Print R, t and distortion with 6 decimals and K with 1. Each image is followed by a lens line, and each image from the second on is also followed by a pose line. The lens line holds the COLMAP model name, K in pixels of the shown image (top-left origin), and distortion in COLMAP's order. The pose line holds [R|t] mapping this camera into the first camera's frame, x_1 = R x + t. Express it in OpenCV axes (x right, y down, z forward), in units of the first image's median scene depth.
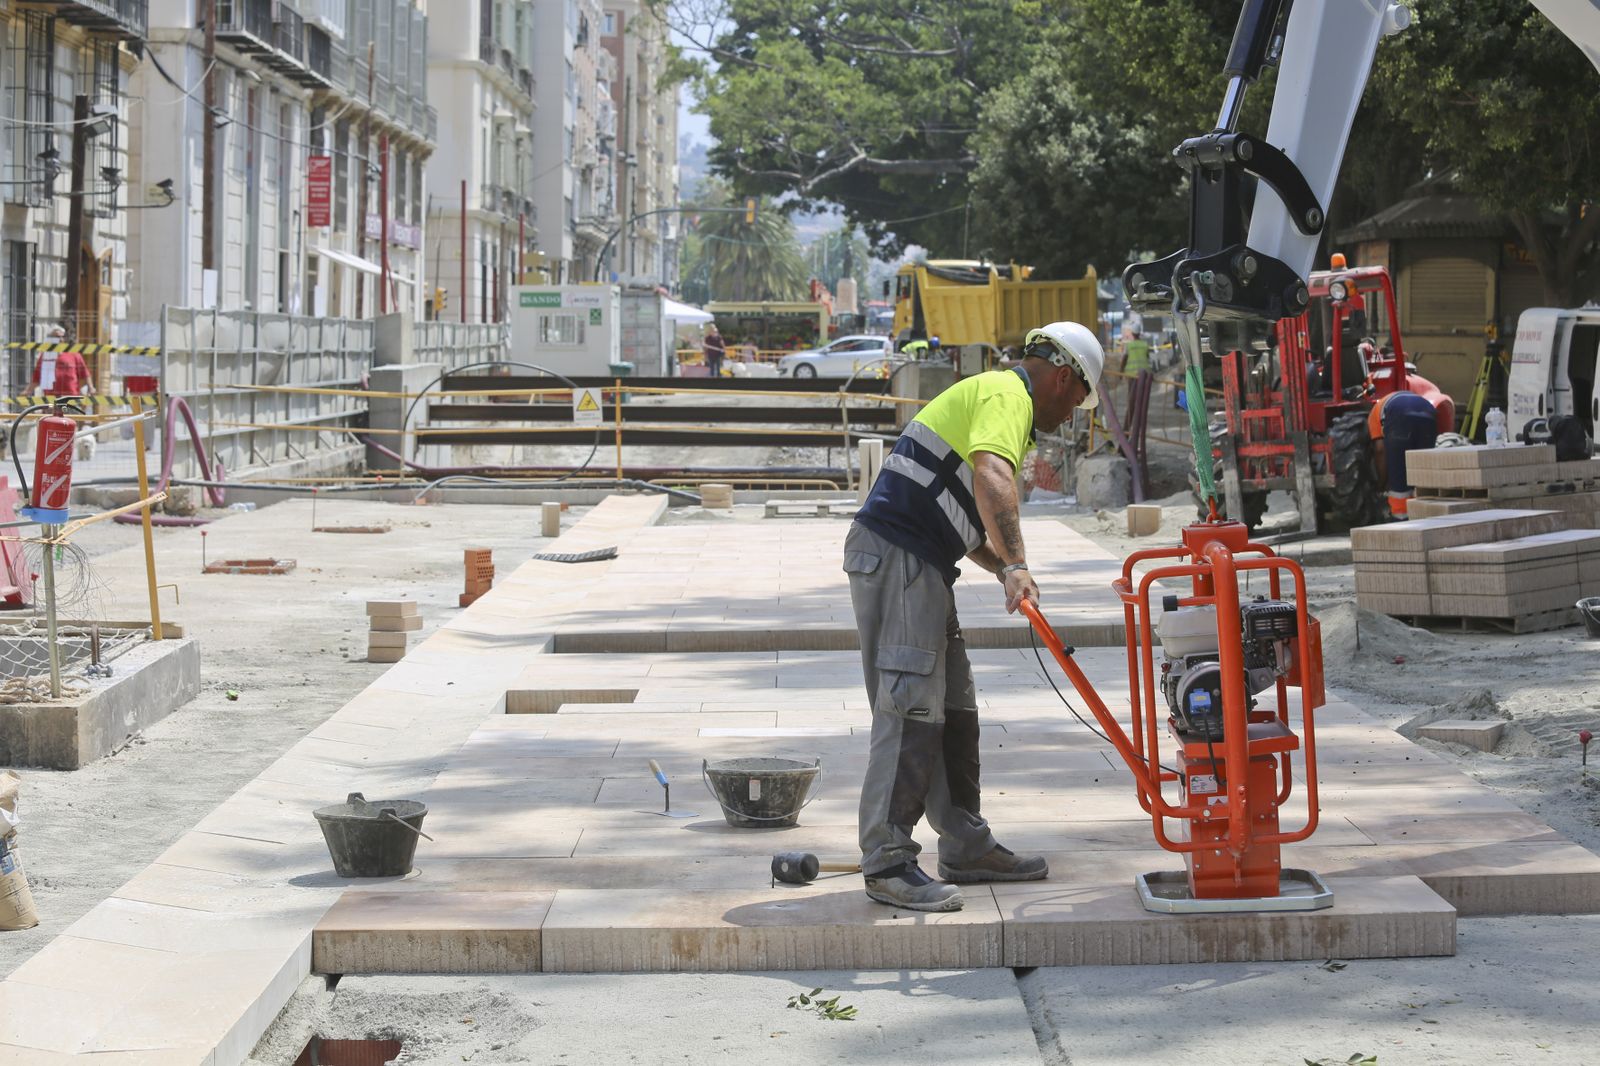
lens RADIAL K [[3270.0, 0, 794.3], [0, 3270.0, 505.1], [0, 0, 1]] dist [-0.297185, -0.020761]
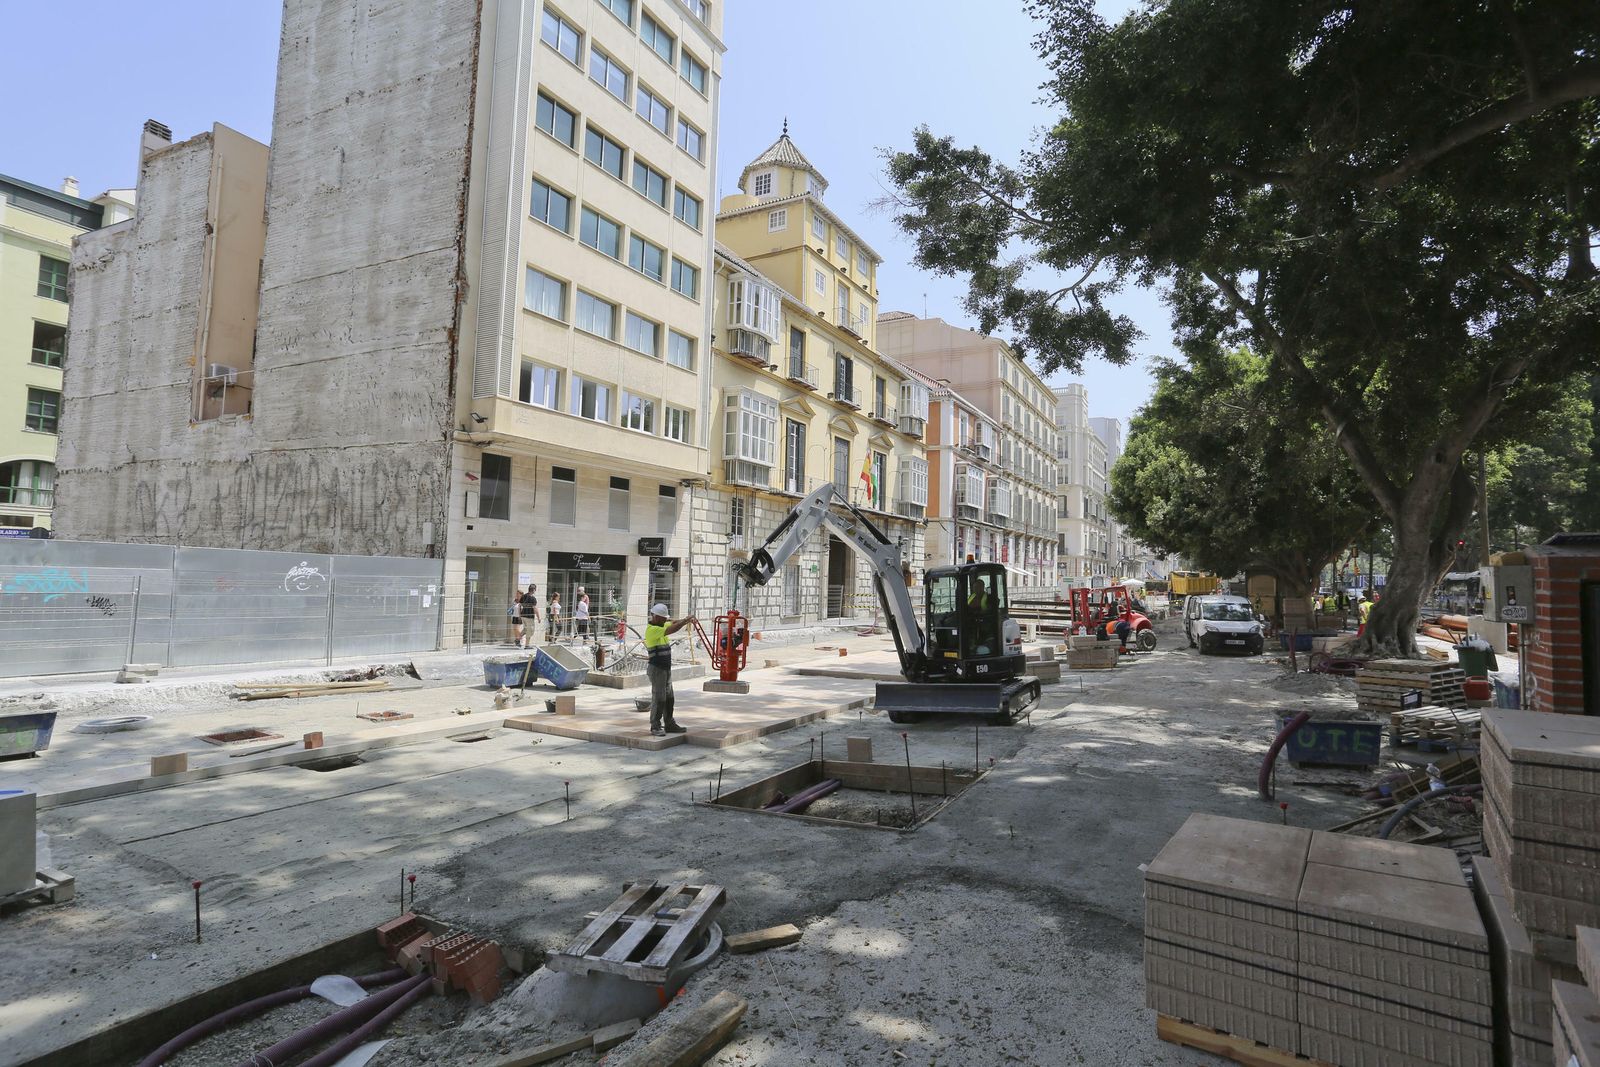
lens RADIAL K [[781.7, 0, 802.2], [0, 781.7, 533.9], [0, 0, 1]] dist [-0.080336, 0.039725]
pose [[0.863681, -0.012975, -0.503871, 0.204973], [-0.043162, 0.994093, -0.099582, -0.017255], [0.502187, 0.107755, 0.858019, 0.008894]]
